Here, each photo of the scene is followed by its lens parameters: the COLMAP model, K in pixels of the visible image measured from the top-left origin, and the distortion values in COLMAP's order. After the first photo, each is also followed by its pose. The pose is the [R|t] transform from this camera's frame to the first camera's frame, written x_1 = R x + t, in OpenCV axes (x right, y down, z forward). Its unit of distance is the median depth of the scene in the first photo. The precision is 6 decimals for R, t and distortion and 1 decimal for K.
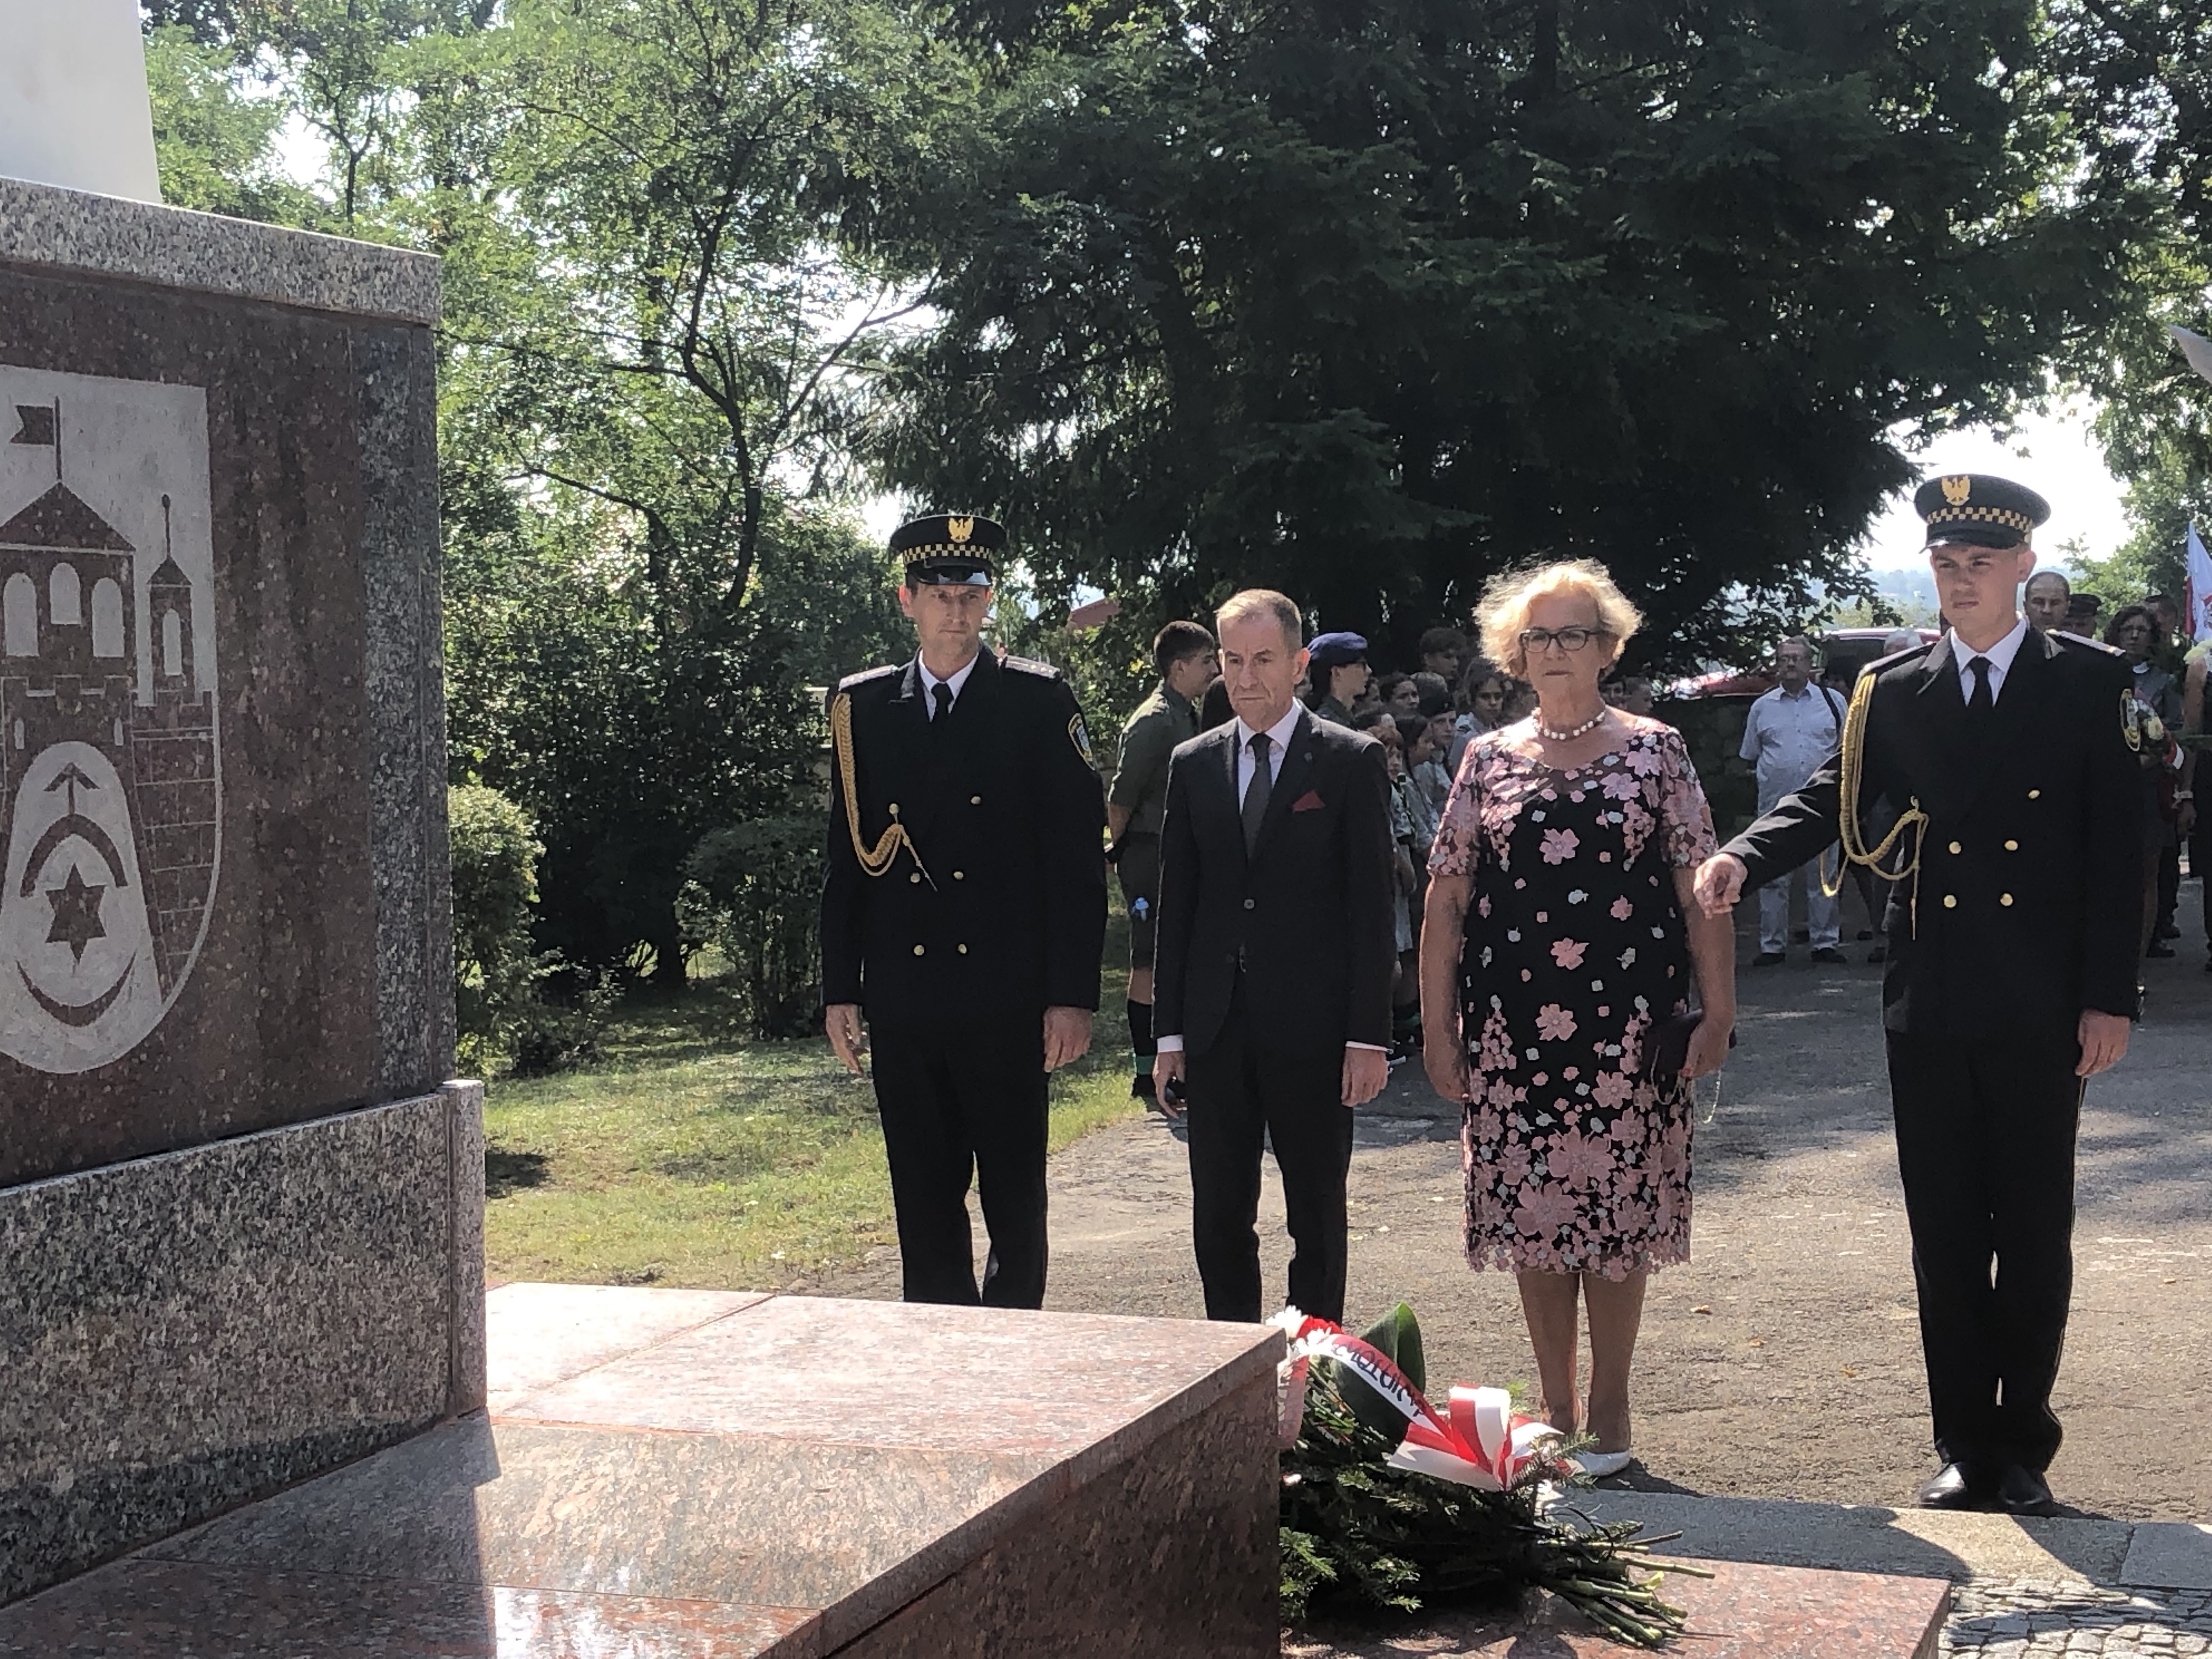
lens RADIAL K [[3675.0, 0, 1026.0], [0, 3675.0, 889.3], [0, 0, 1]] dist [0.045928, 0.000000]
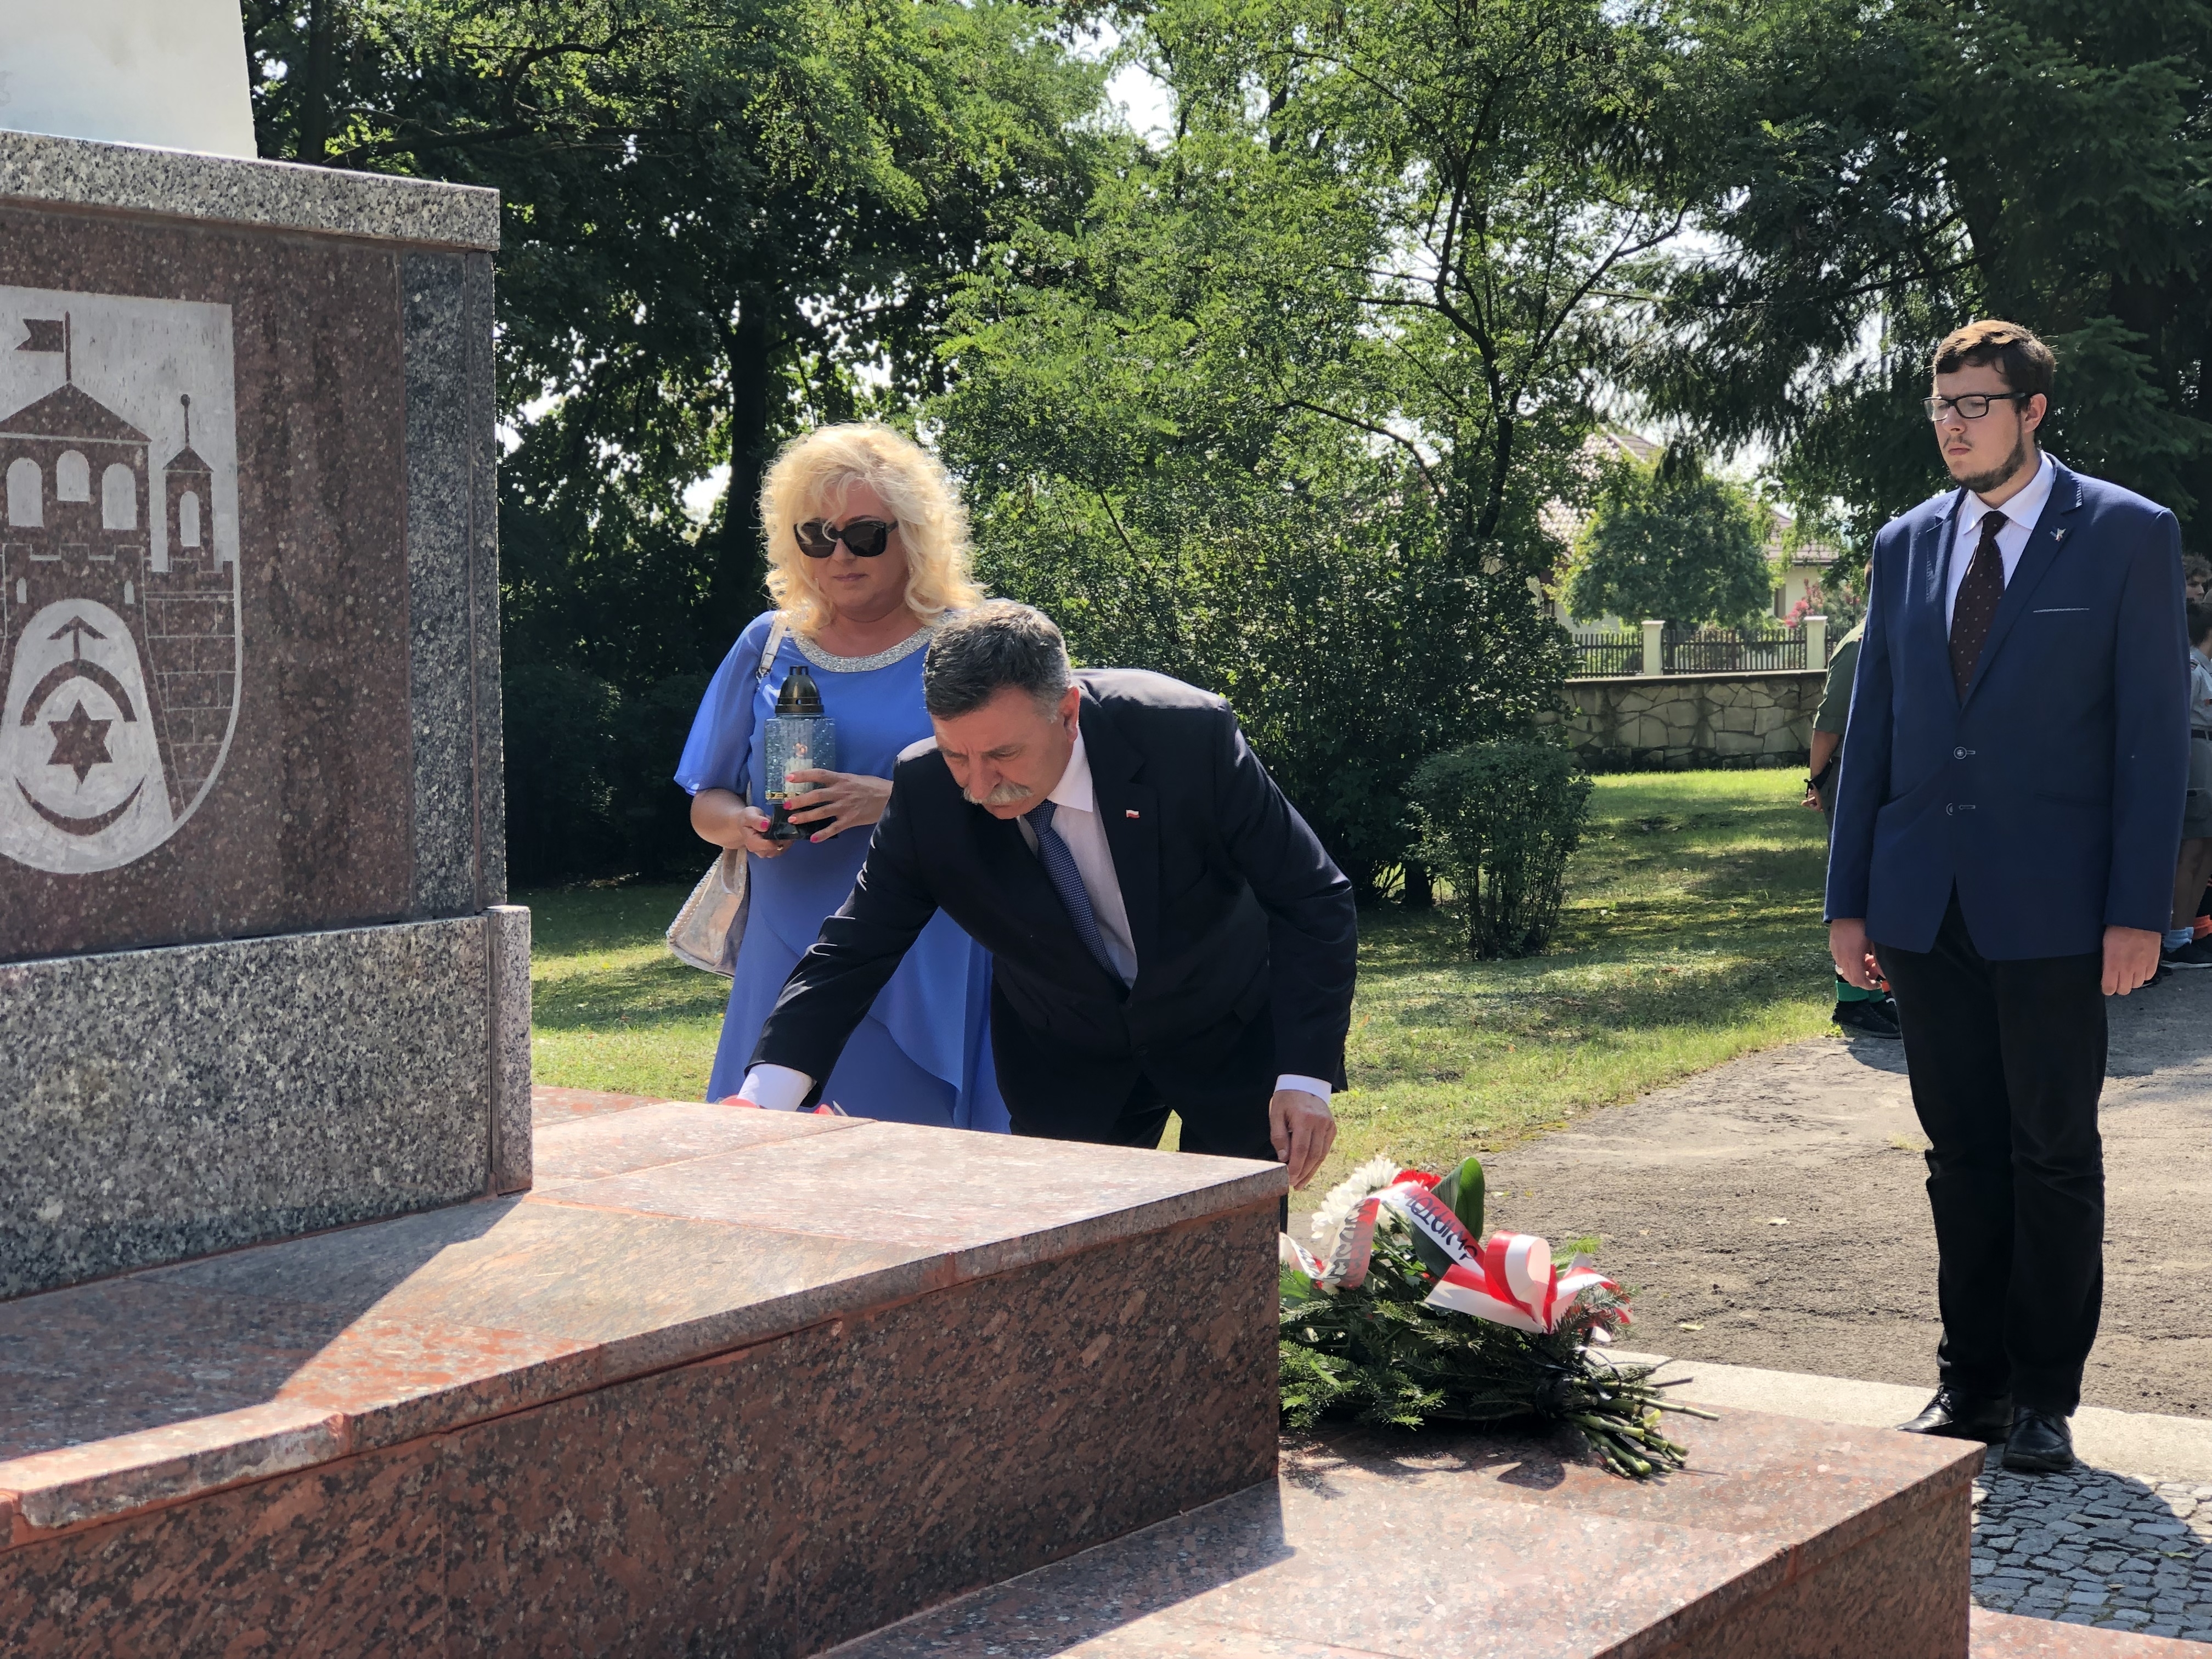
lens RADIAL K [[3675.0, 0, 1091.6], [0, 3675.0, 854.3], [0, 0, 1]] dist [0.045928, 0.000000]
pose [[0.975708, 0.025648, -0.217569, 0.238074], [-0.023790, 0.999655, 0.011156, 0.016036], [0.217780, -0.005709, 0.975981, -0.075865]]
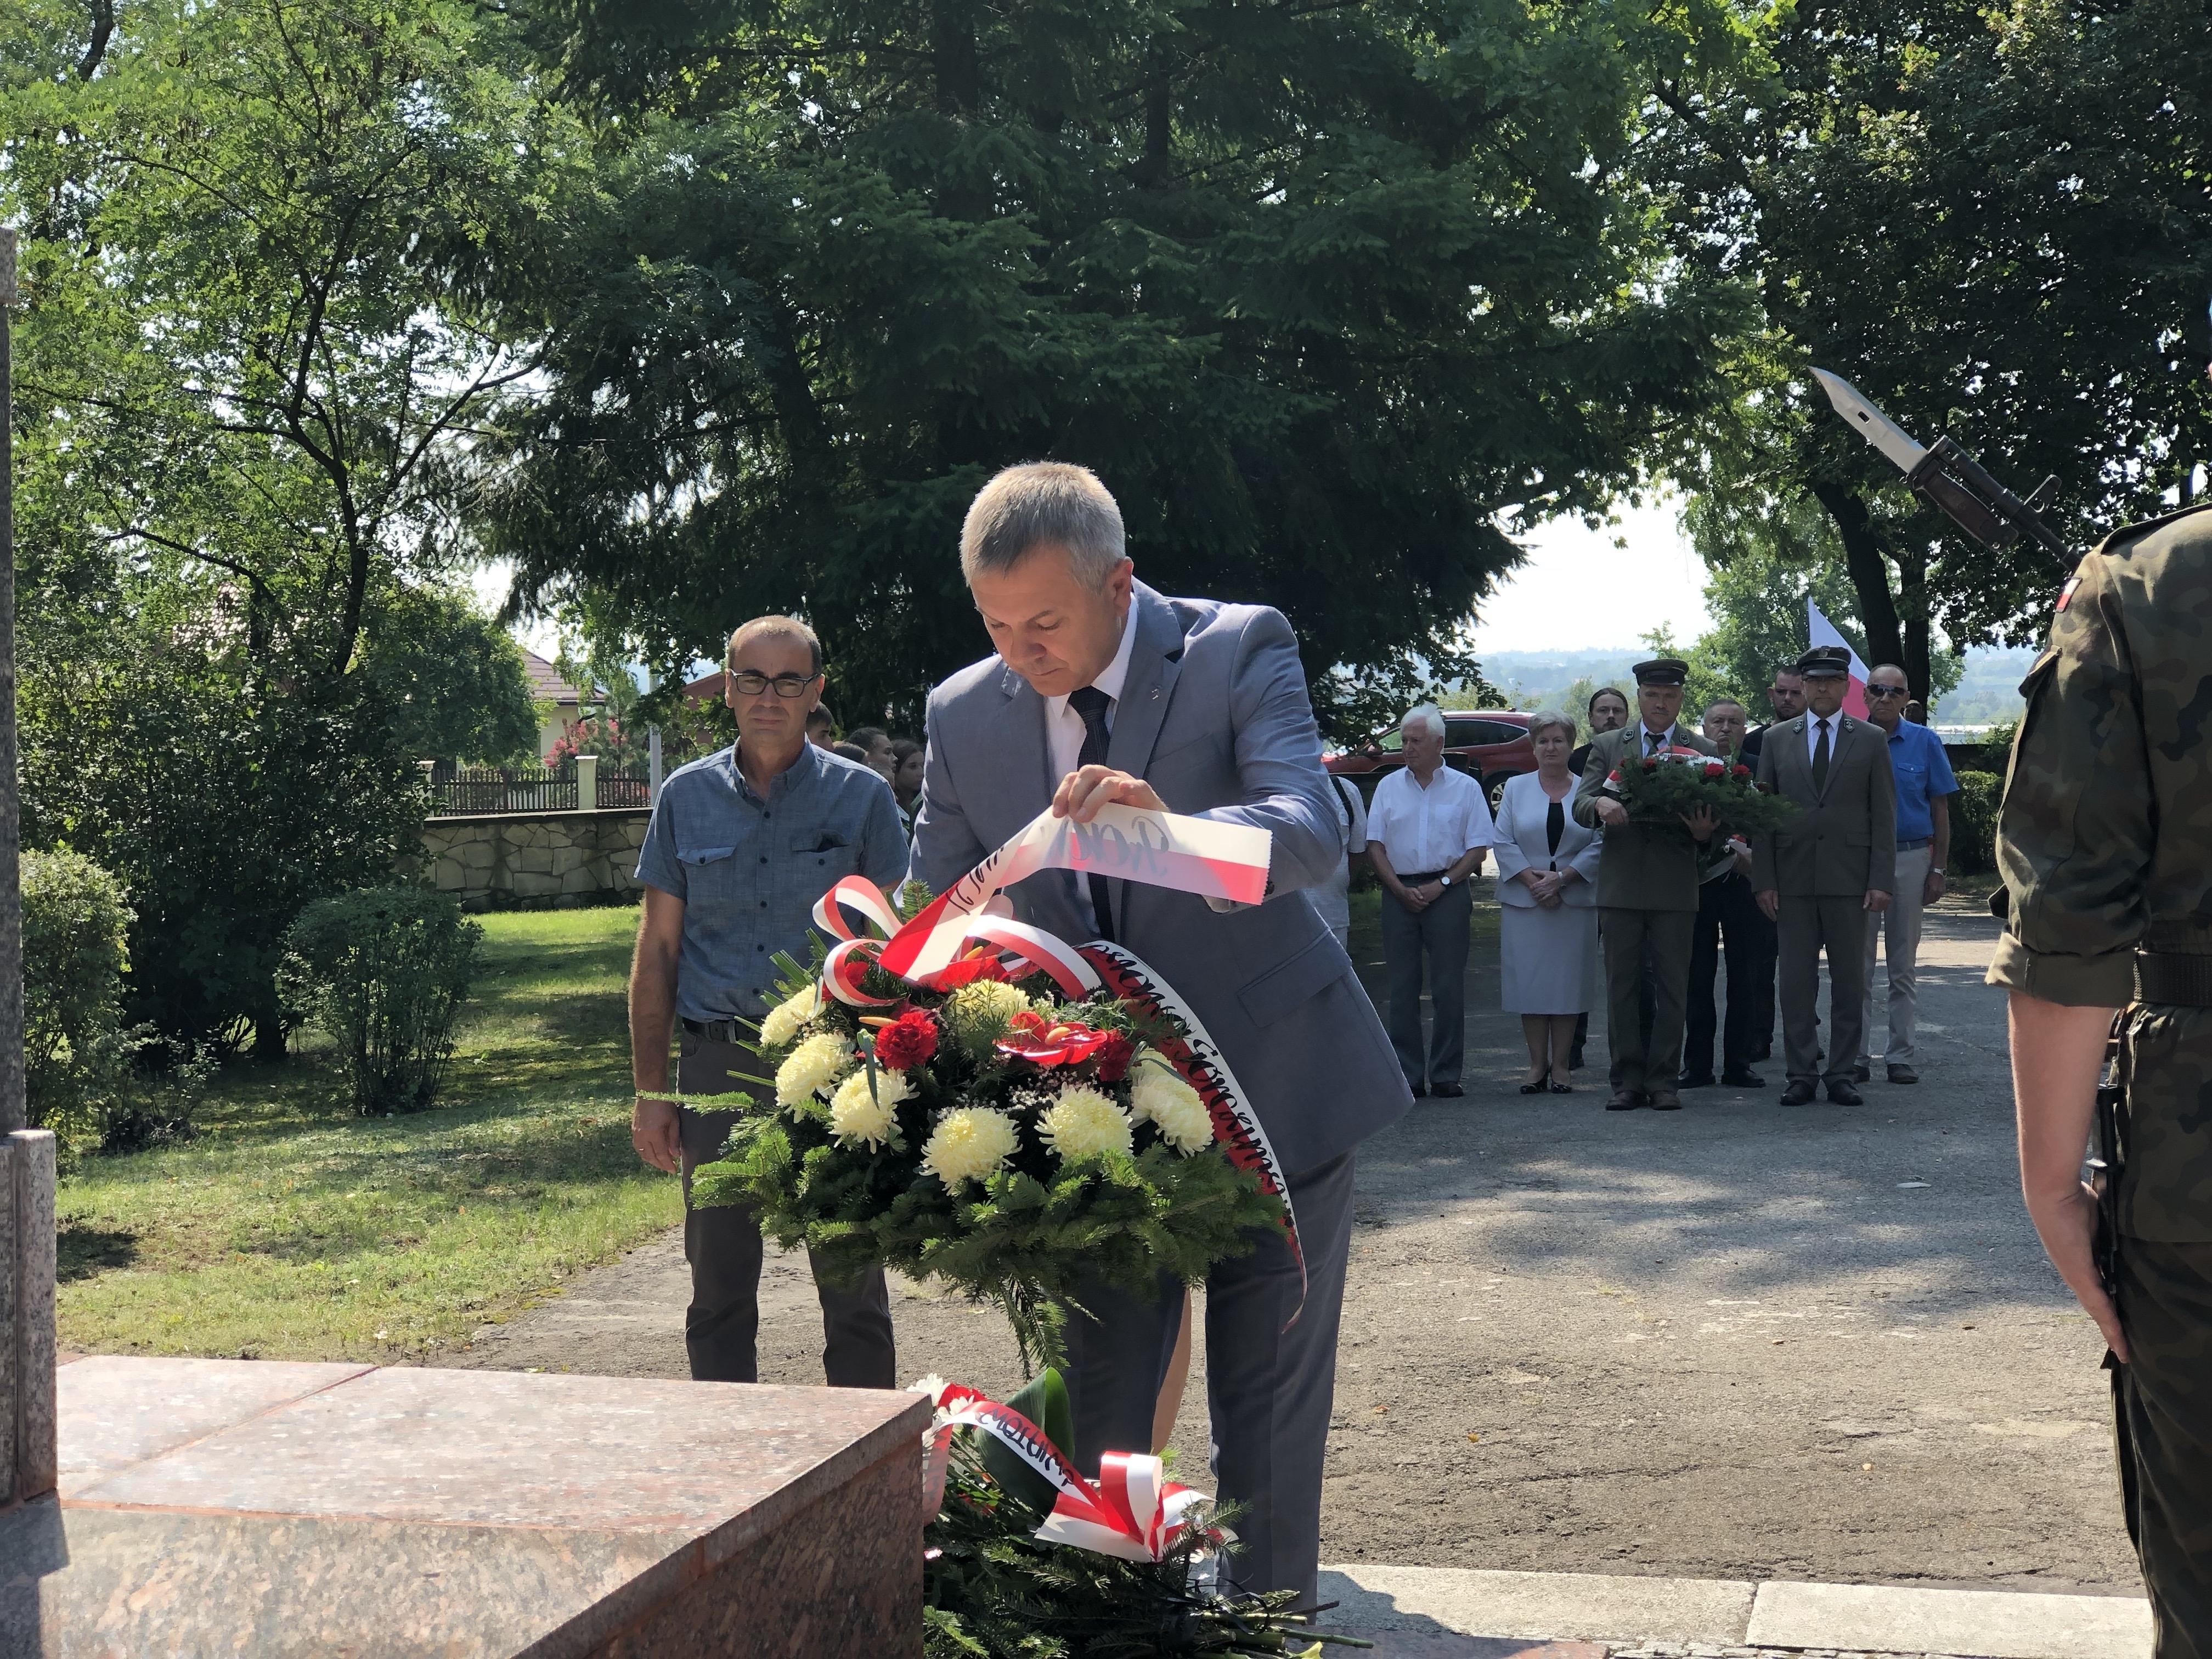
lens RADIAL K [[3675.0, 0, 1091.0], [0, 3675.0, 860.8], [0, 0, 1]] dist [0.045928, 0.000000]
pose [[0.992450, 0.004899, 0.122551, -0.004775], [-0.001316, 0.999570, -0.029301, 0.010037], [-0.122642, 0.028918, 0.992030, 0.050639]]
